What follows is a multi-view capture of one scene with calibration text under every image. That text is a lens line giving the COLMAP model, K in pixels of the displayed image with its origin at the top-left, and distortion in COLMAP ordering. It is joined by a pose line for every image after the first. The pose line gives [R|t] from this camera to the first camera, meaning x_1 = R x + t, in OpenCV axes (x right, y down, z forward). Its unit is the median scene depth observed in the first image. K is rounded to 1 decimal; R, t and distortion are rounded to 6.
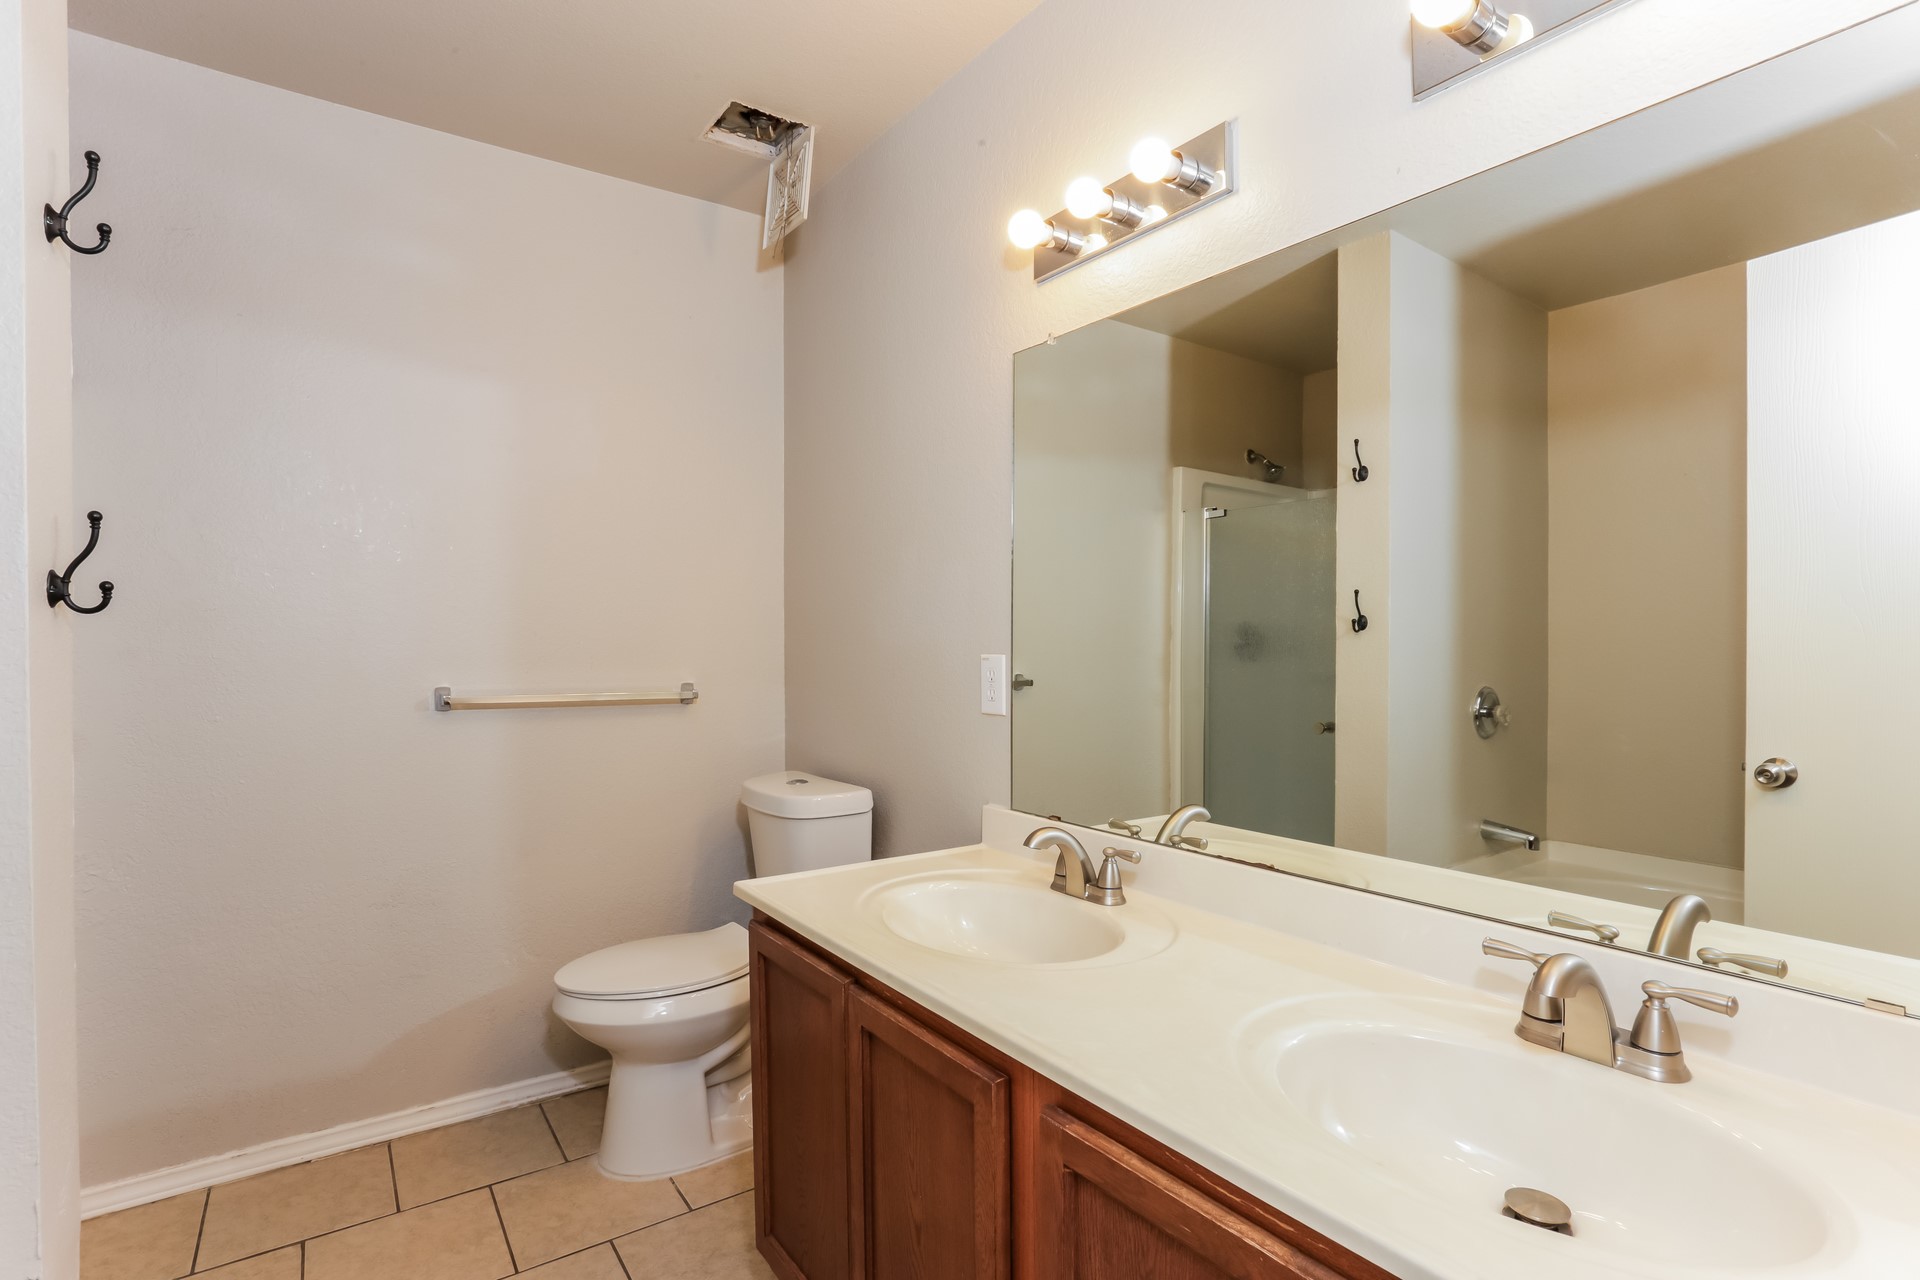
lens RADIAL K [[928.0, 0, 948.5], [0, 928.0, 634.7], [0, 0, 1]] dist [-0.019841, 0.000253]
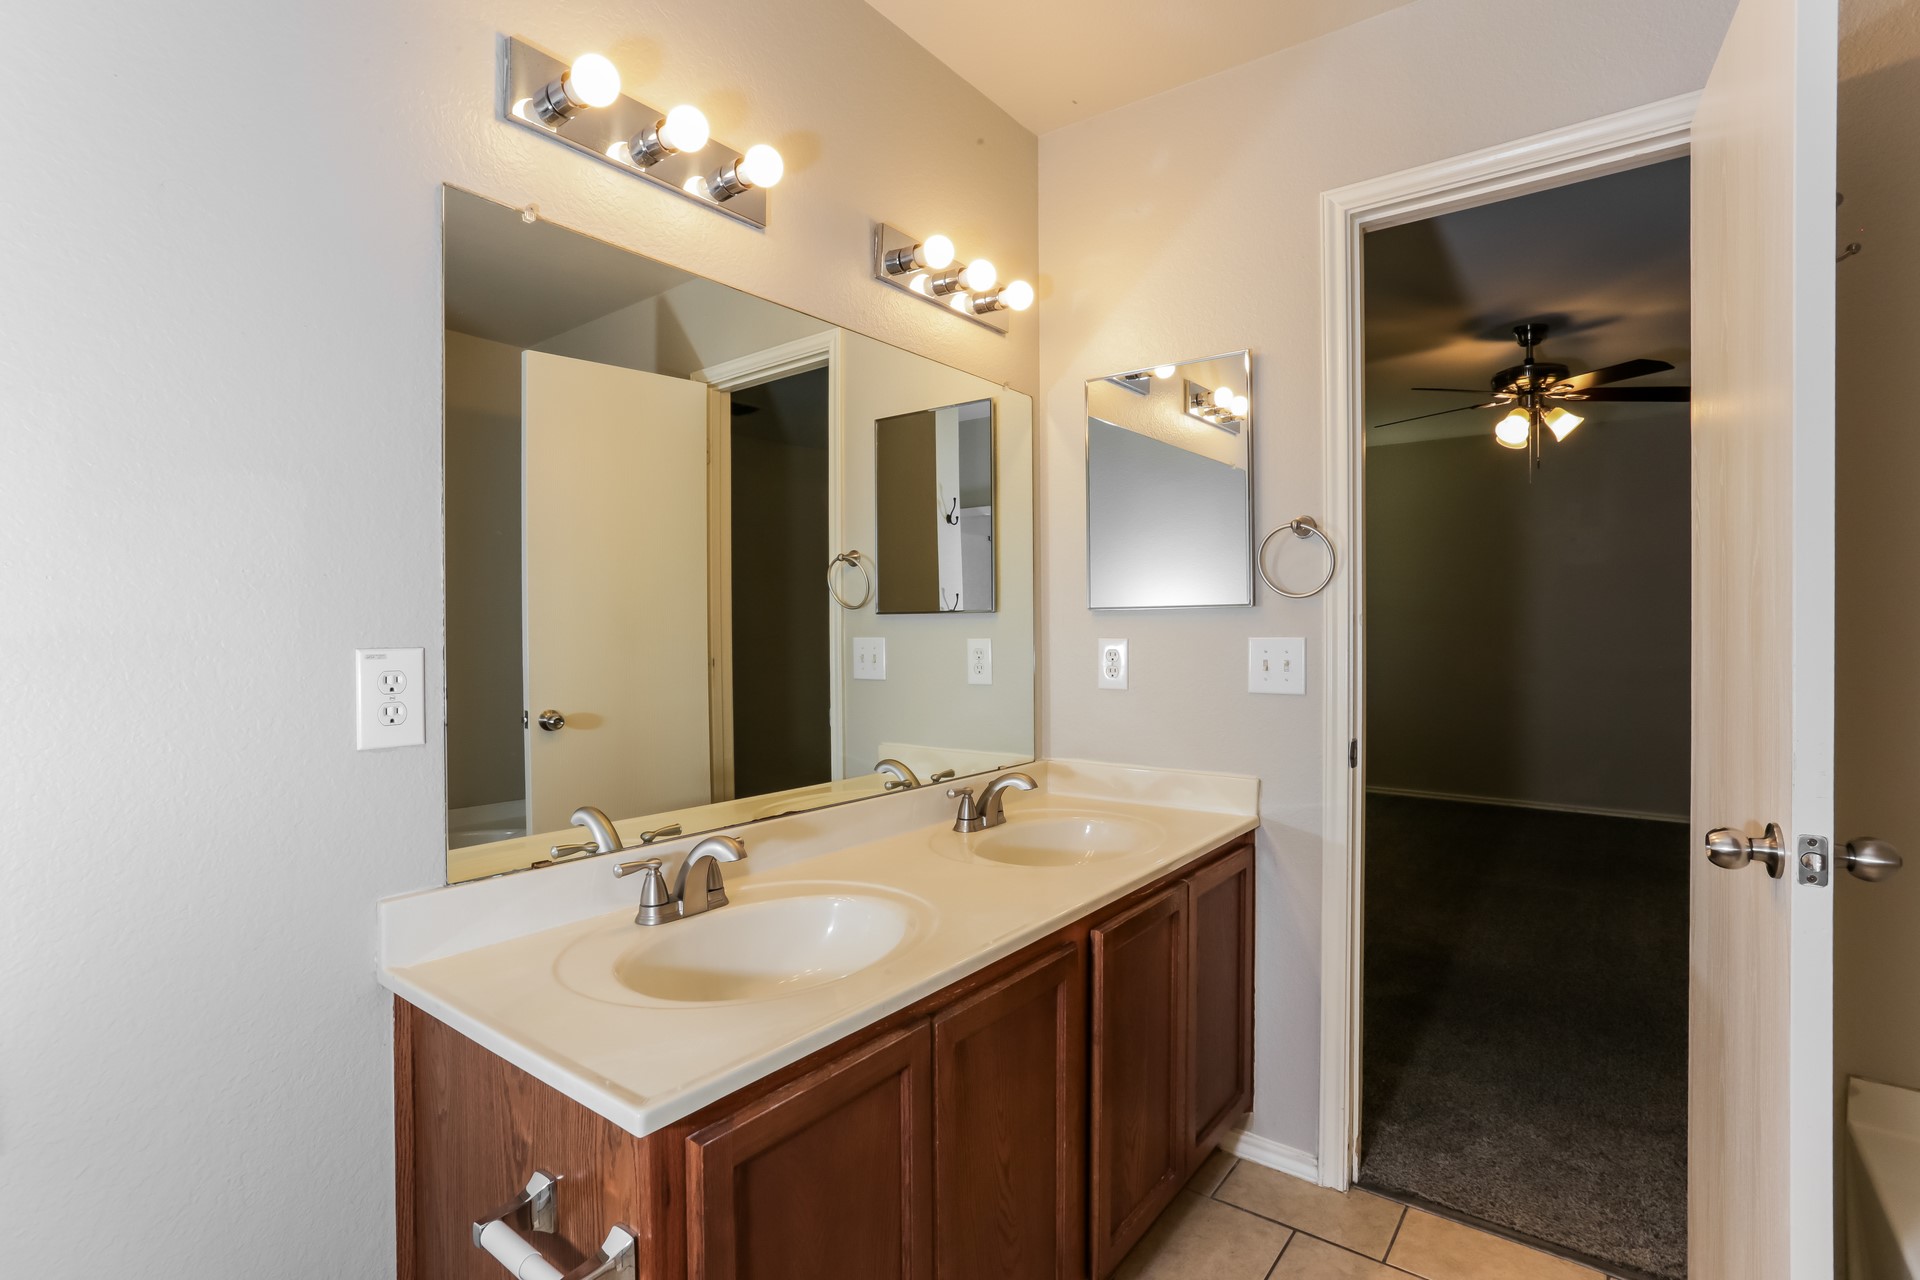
lens RADIAL K [[928.0, 0, 948.5], [0, 928.0, 634.7], [0, 0, 1]] dist [-0.019841, 0.000253]
pose [[-0.300274, -0.011266, 0.953786, -0.808136], [-0.021290, 0.999760, 0.005107, -0.000118], [-0.953615, -0.018772, -0.300442, 1.057538]]
